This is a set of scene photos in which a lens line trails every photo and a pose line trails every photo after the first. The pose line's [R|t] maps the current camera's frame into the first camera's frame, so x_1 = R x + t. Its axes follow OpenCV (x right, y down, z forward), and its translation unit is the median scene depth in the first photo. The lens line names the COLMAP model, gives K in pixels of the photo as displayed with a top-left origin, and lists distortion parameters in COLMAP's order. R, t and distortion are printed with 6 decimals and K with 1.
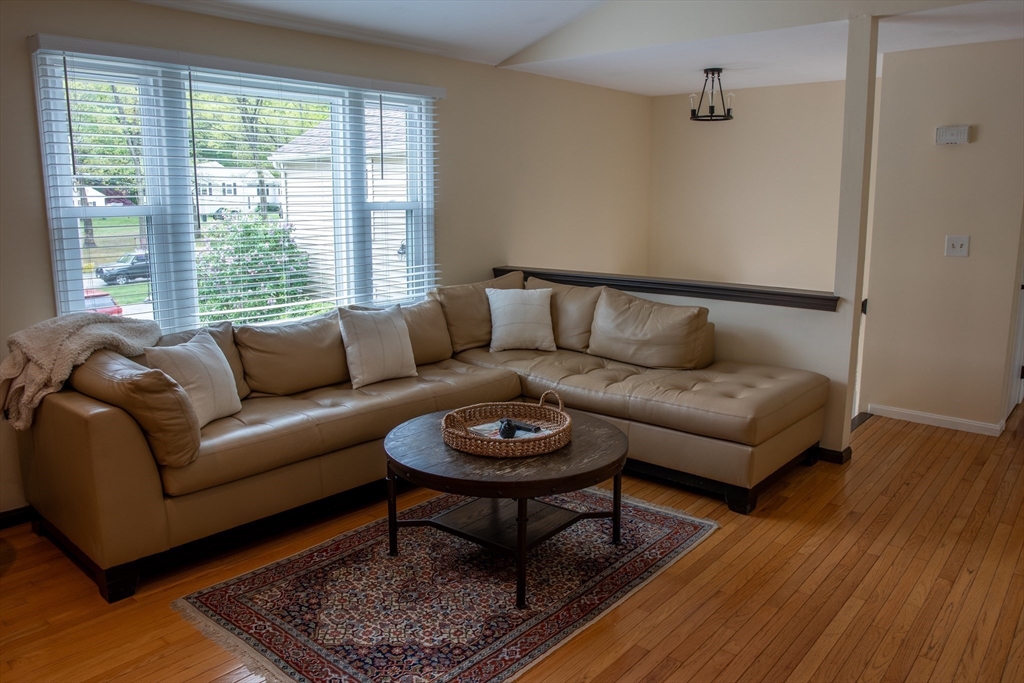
lens RADIAL K [[760.4, 0, 513.6], [0, 760.4, 336.7], [0, 0, 1]] dist [-0.084710, 0.040870]
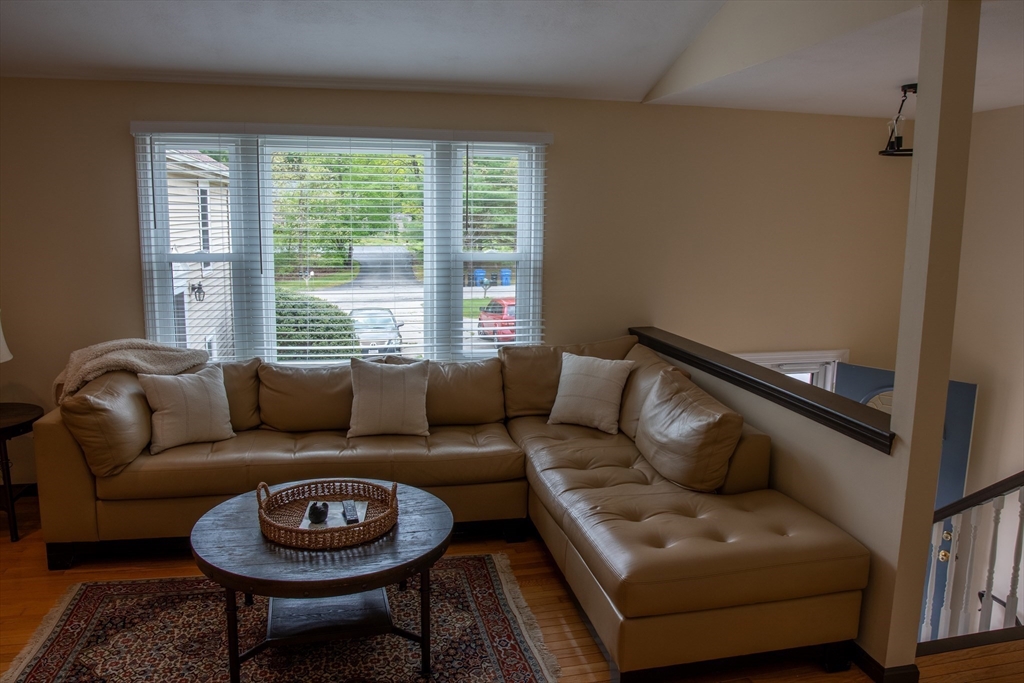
lens RADIAL K [[760.4, 0, 513.6], [0, 760.4, 336.7], [0, 0, 1]] dist [-0.084710, 0.040870]
pose [[0.799246, 0.106218, -0.591543, 0.565117], [-0.122002, 0.992440, 0.013365, -0.108864], [0.588491, 0.061488, 0.806163, 0.293103]]
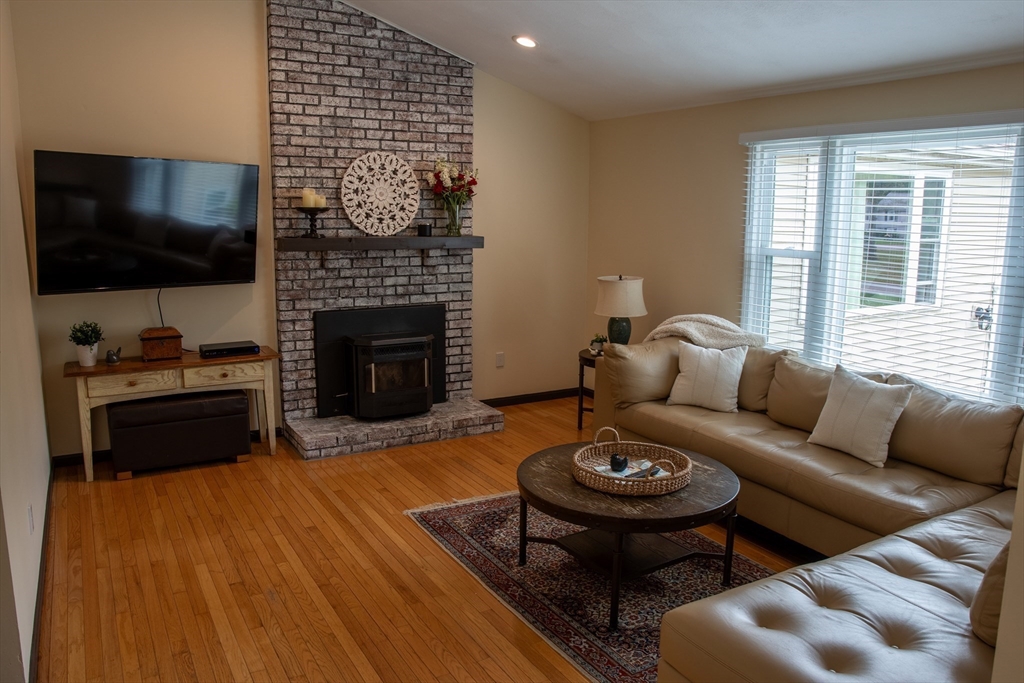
lens RADIAL K [[760.4, 0, 513.6], [0, 760.4, 336.7], [0, 0, 1]] dist [-0.084710, 0.040870]
pose [[-0.329040, 0.155062, -0.931498, 0.825662], [-0.182093, 0.957494, 0.223711, -0.217535], [0.926593, 0.243229, -0.286818, 0.889586]]
